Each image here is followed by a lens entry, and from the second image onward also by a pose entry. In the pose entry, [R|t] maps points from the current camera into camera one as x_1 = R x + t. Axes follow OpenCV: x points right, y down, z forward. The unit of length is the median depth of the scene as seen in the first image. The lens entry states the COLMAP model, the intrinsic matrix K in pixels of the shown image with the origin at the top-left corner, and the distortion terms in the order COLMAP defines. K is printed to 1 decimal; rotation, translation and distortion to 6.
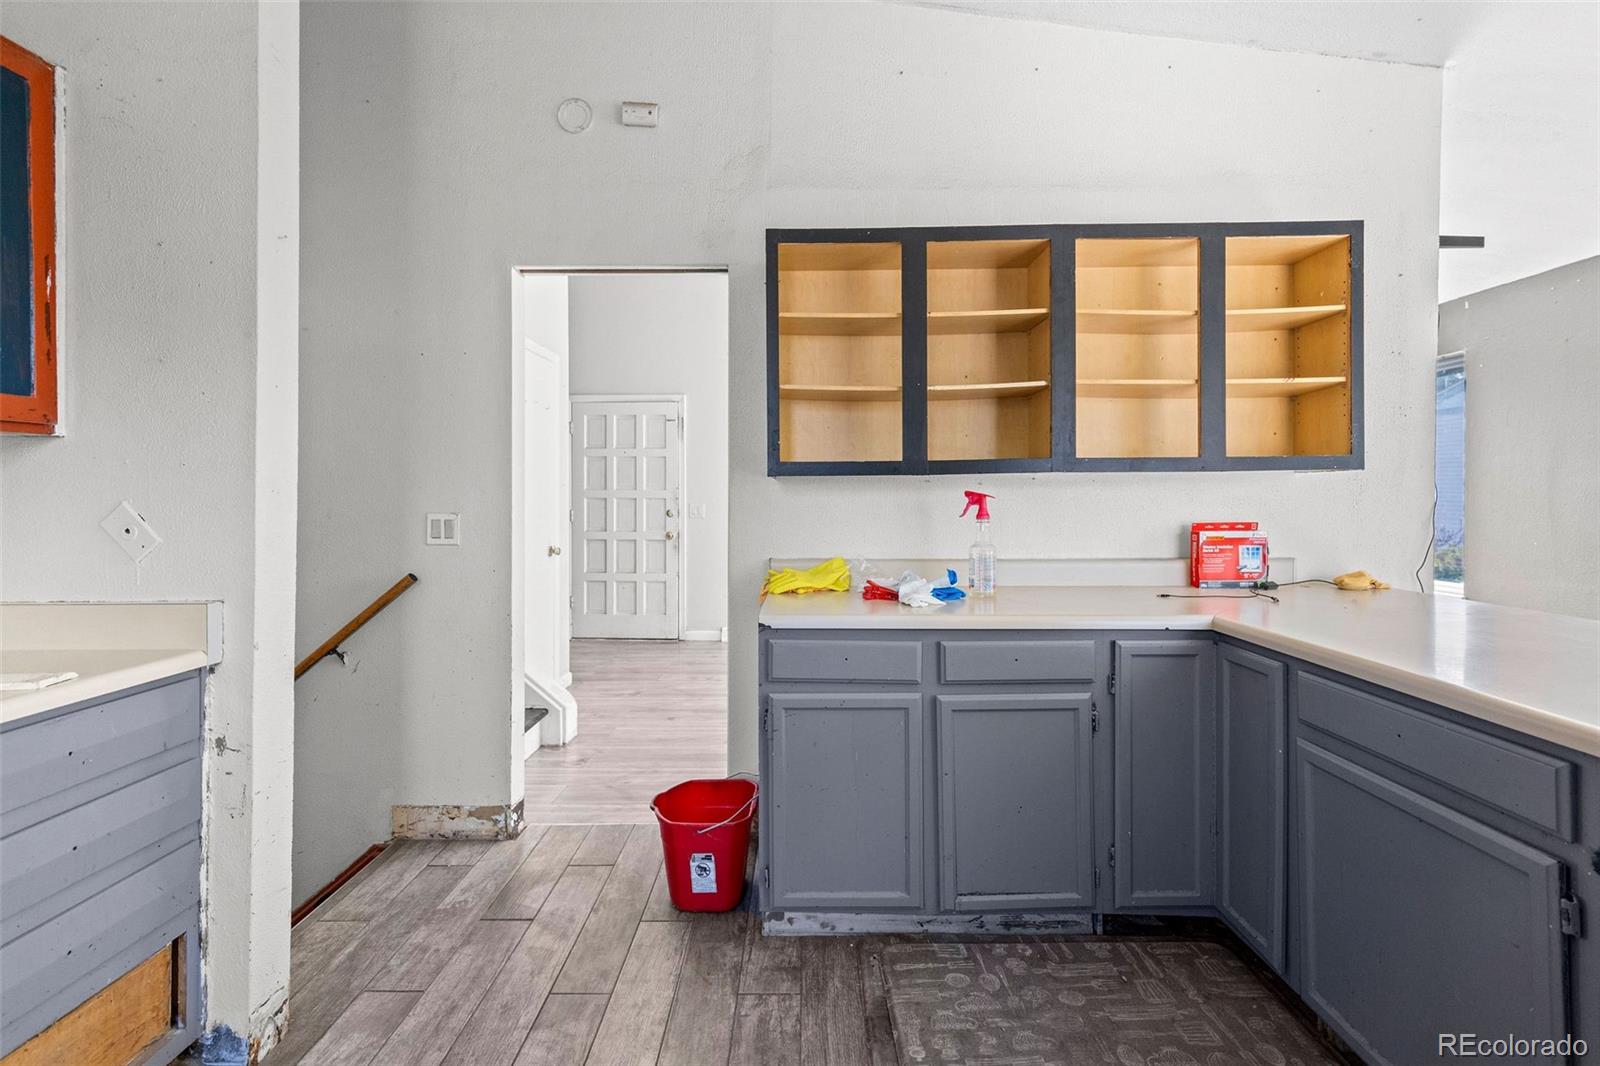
lens RADIAL K [[721.5, 0, 804.3], [0, 721.5, 500.6], [0, 0, 1]] dist [0.010409, -0.001832]
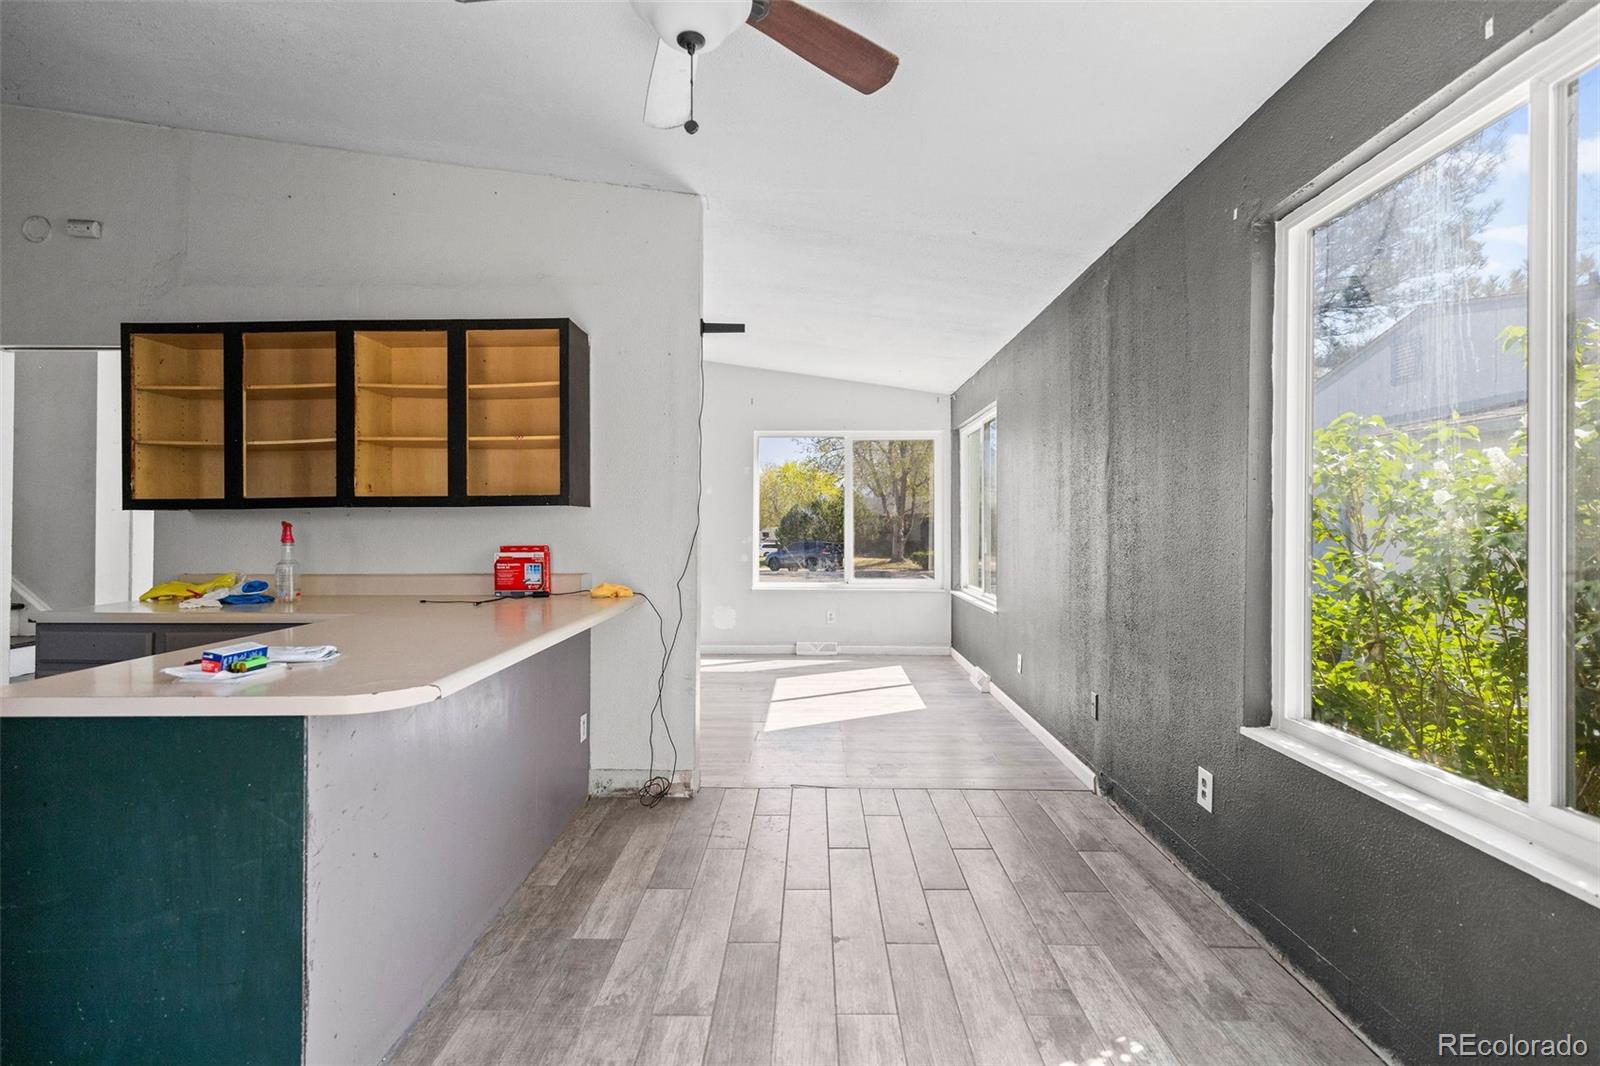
lens RADIAL K [[721.5, 0, 796.4], [0, 721.5, 516.6], [0, 0, 1]] dist [0.010409, -0.001832]
pose [[0.999941, 0.001049, -0.010810, 1.188767], [-0.001172, 0.999934, -0.011410, -0.008241], [0.010797, 0.011422, 0.999876, -0.311188]]
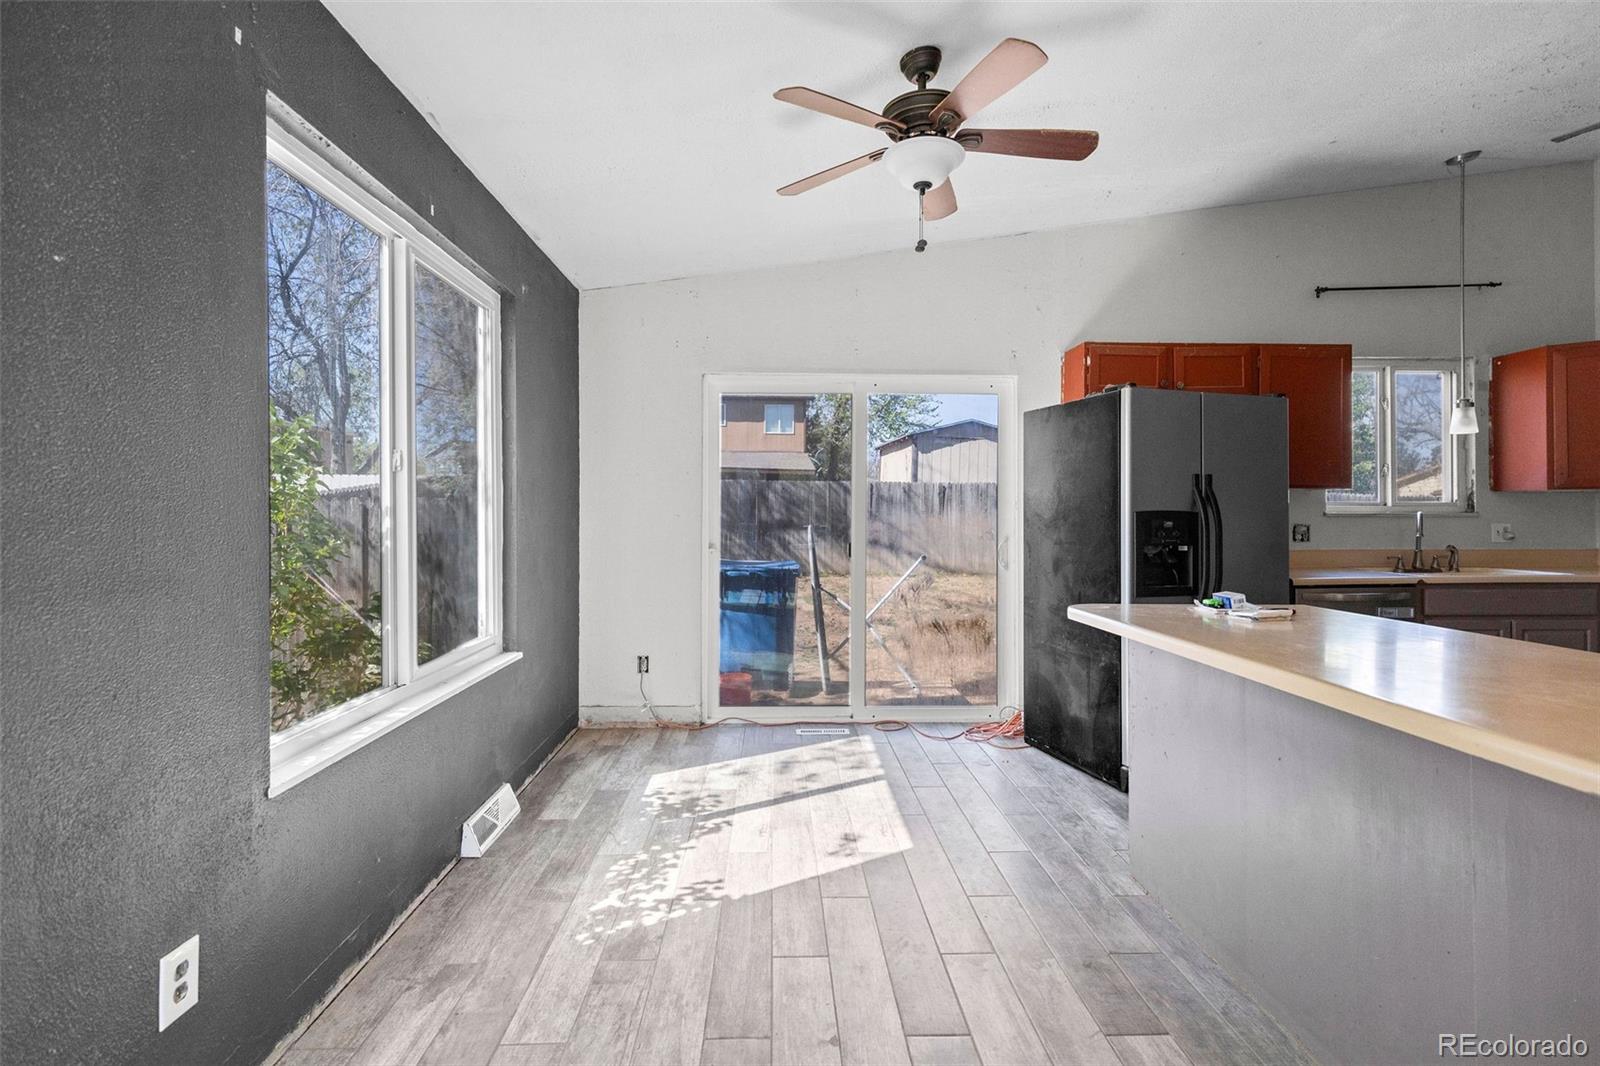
lens RADIAL K [[721.5, 0, 794.4], [0, 721.5, 512.8], [0, 0, 1]] dist [0.010409, -0.001832]
pose [[-0.999283, 0.000628, -0.037852, 1.298895], [0.000777, 0.999992, -0.003927, 0.000262], [0.037849, -0.003953, -0.999276, 1.379307]]
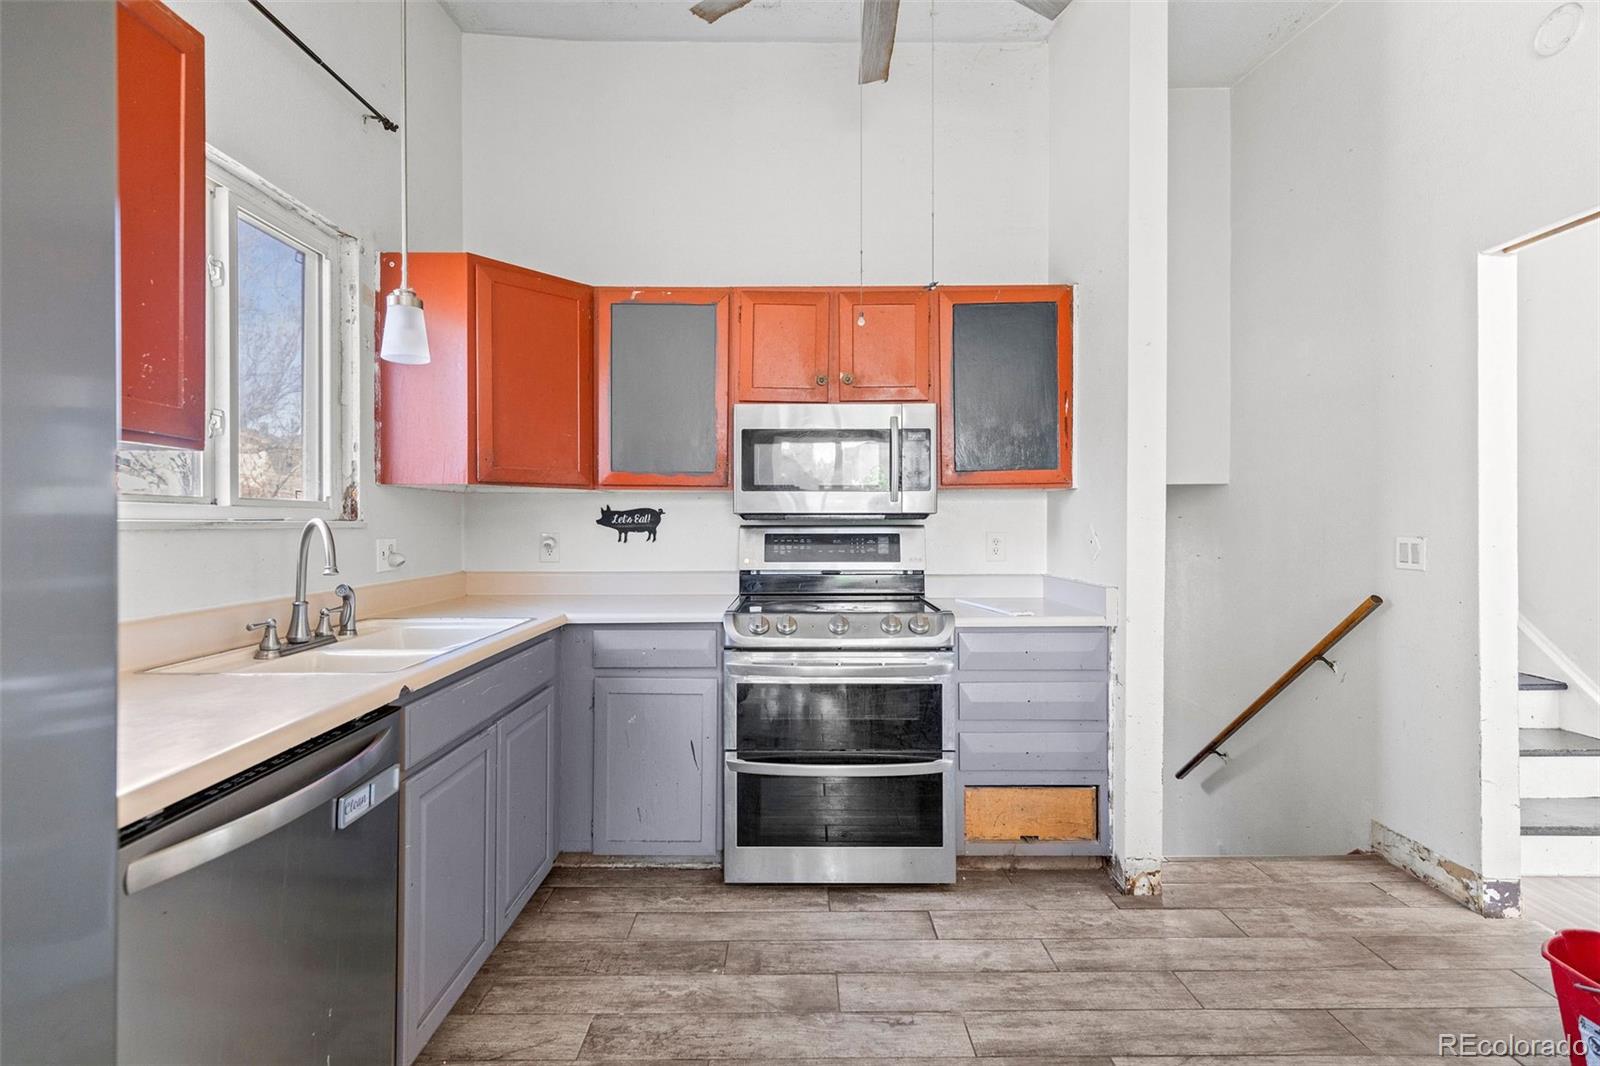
lens RADIAL K [[721.5, 0, 792.2], [0, 721.5, 519.1], [0, 0, 1]] dist [0.010409, -0.001832]
pose [[0.005404, -0.002914, -0.999981, 0.516037], [0.001510, 0.999995, -0.002905, -0.004895], [0.999984, -0.001494, 0.005408, 0.191508]]
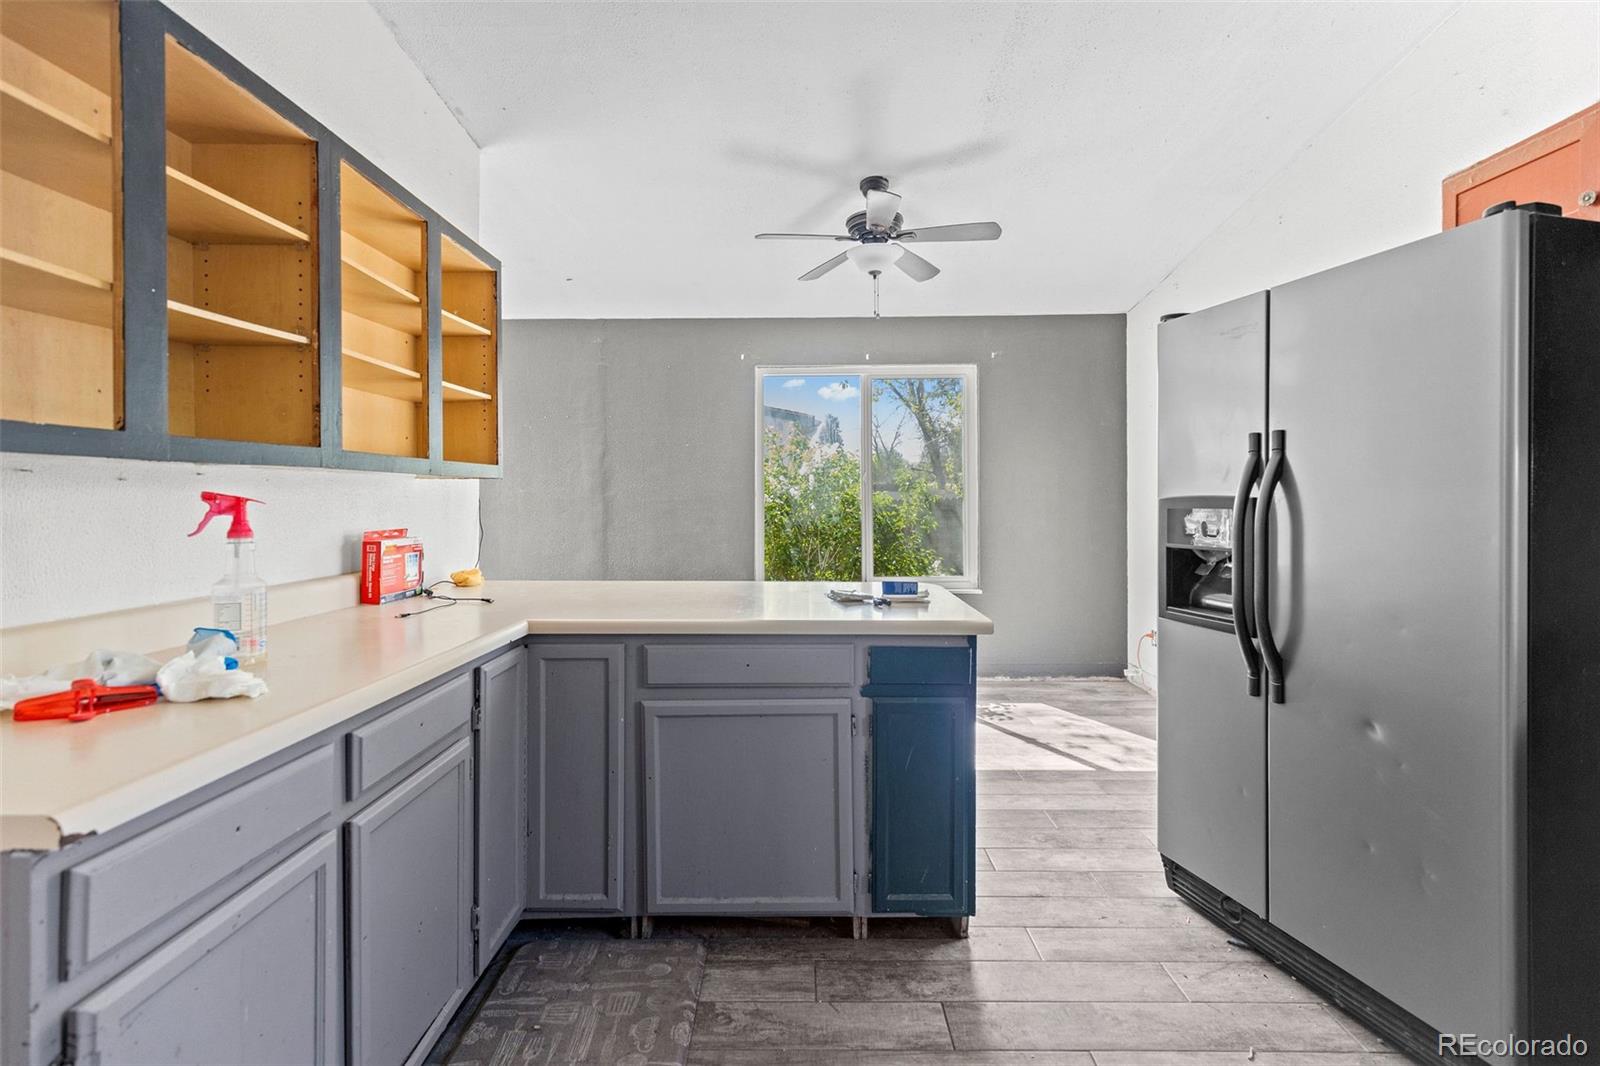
lens RADIAL K [[721.5, 0, 802.5], [0, 721.5, 503.3], [0, 0, 1]] dist [0.010409, -0.001832]
pose [[0.003729, 0.000017, 0.999993, -0.372228], [0.002850, 0.999996, -0.000028, -0.002441], [-0.999989, 0.002850, 0.003729, 0.515411]]
